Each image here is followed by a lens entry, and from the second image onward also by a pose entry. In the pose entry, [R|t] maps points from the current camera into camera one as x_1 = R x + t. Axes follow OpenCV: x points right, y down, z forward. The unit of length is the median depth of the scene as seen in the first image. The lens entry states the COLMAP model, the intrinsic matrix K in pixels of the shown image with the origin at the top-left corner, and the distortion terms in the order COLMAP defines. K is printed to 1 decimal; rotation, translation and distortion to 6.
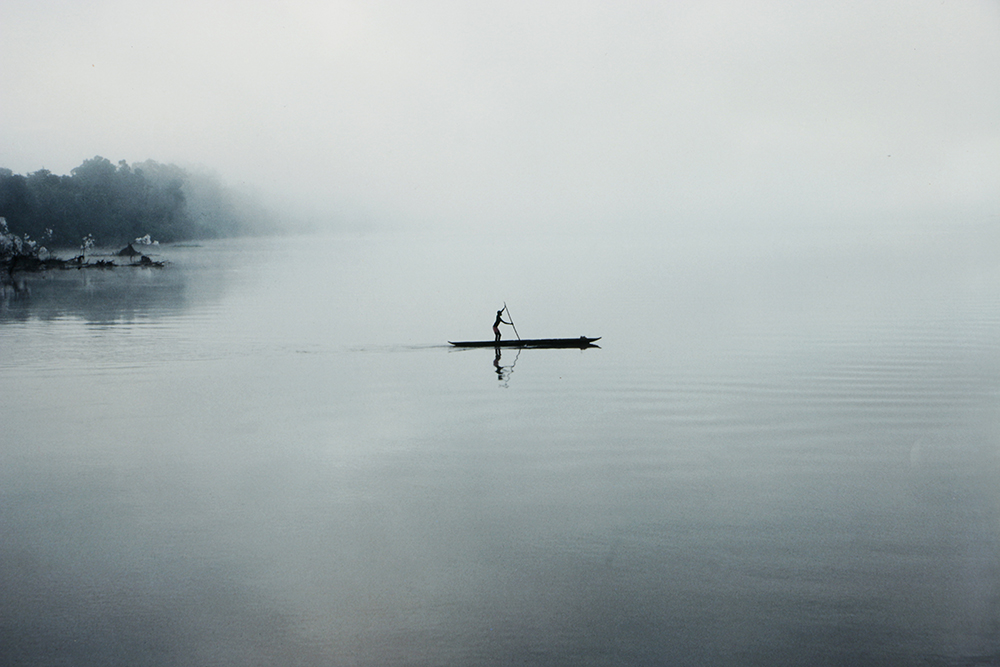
lens RADIAL K [[2884.2, 0, 504.0], [0, 2884.2, 328.9], [0, 0, 1]] dist [0.056584, 0.000000]
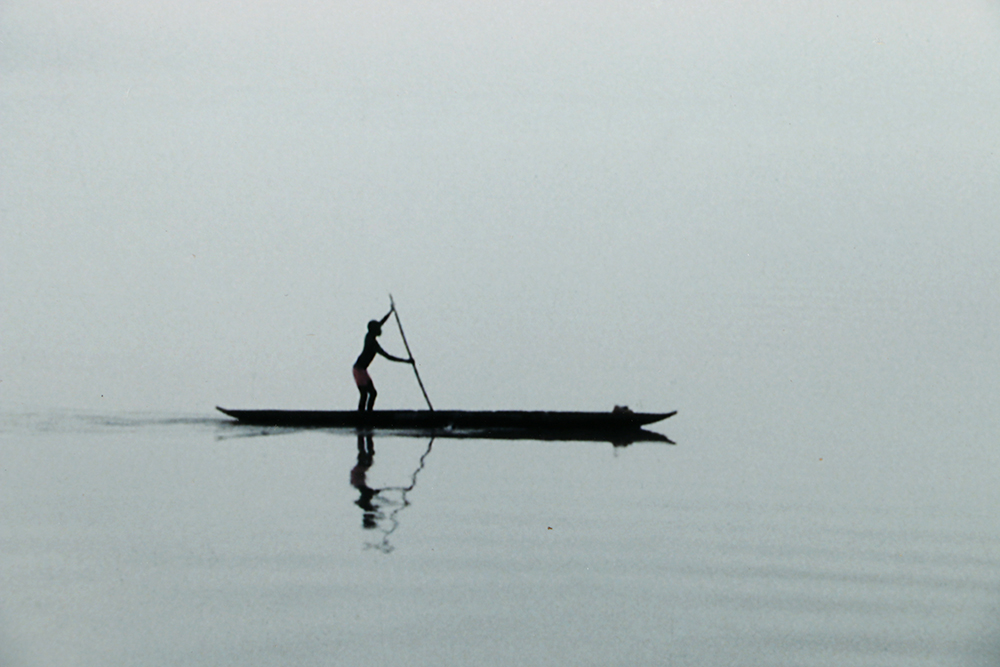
lens RADIAL K [[6478.5, 0, 500.3], [0, 6478.5, 334.4], [0, 0, 1]] dist [0.551888, 0.000000]
pose [[0.998226, 0.037637, 0.046127, -0.021550], [-0.037303, 0.999271, -0.008063, 0.000813], [-0.046396, 0.006328, 0.998903, 0.252283]]
